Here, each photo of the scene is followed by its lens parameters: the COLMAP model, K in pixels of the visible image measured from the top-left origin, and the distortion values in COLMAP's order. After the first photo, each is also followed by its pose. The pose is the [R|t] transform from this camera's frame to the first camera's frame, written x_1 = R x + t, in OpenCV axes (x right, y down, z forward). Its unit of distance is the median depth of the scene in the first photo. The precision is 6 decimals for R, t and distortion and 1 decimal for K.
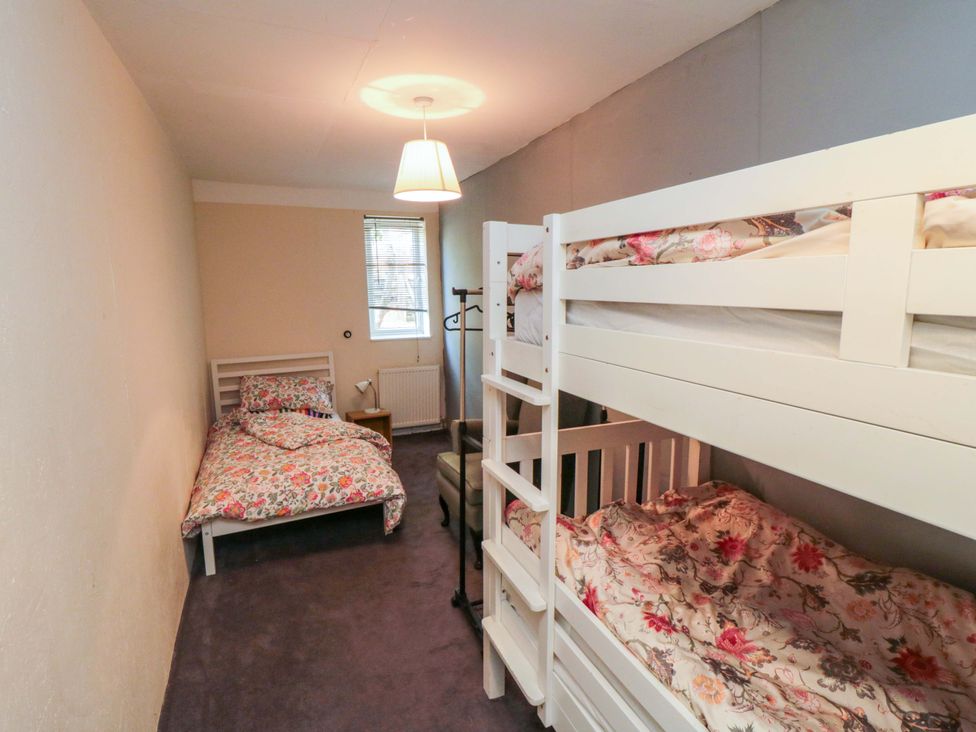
lens RADIAL K [[500.6, 0, 495.0], [0, 500.6, 358.6], [0, 0, 1]] dist [0.001779, -0.012626]
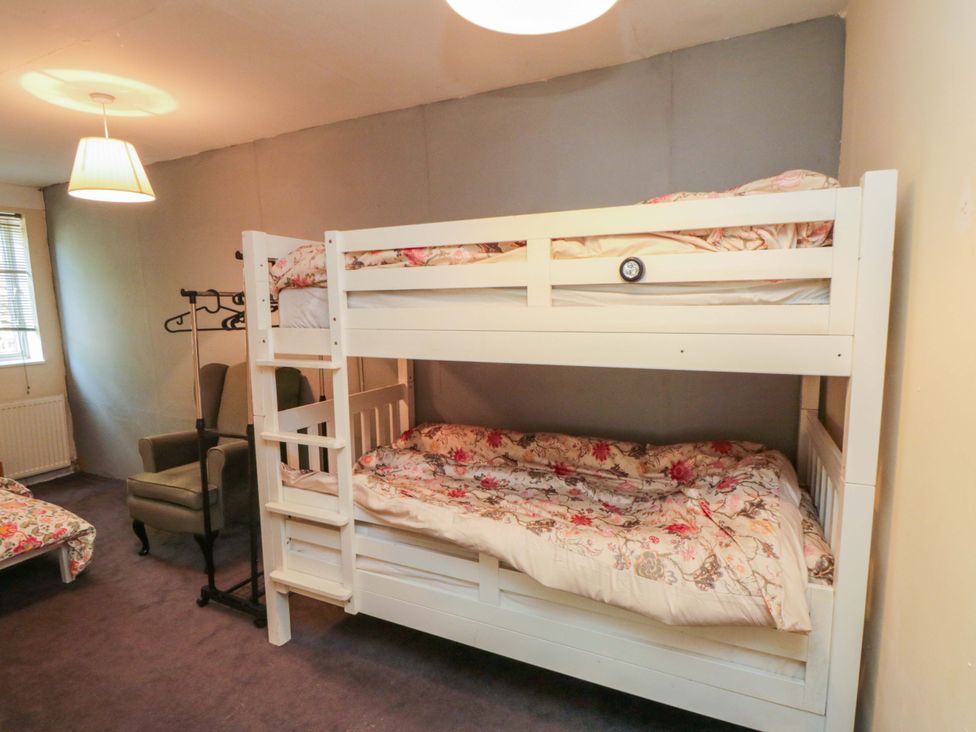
lens RADIAL K [[500.6, 0, 495.0], [0, 500.6, 358.6], [0, 0, 1]] dist [0.001779, -0.012626]
pose [[0.747594, -0.072929, 0.660140, -0.350753], [0.100576, 0.994921, -0.003987, 0.084344], [-0.656497, 0.069375, 0.751132, -0.227640]]
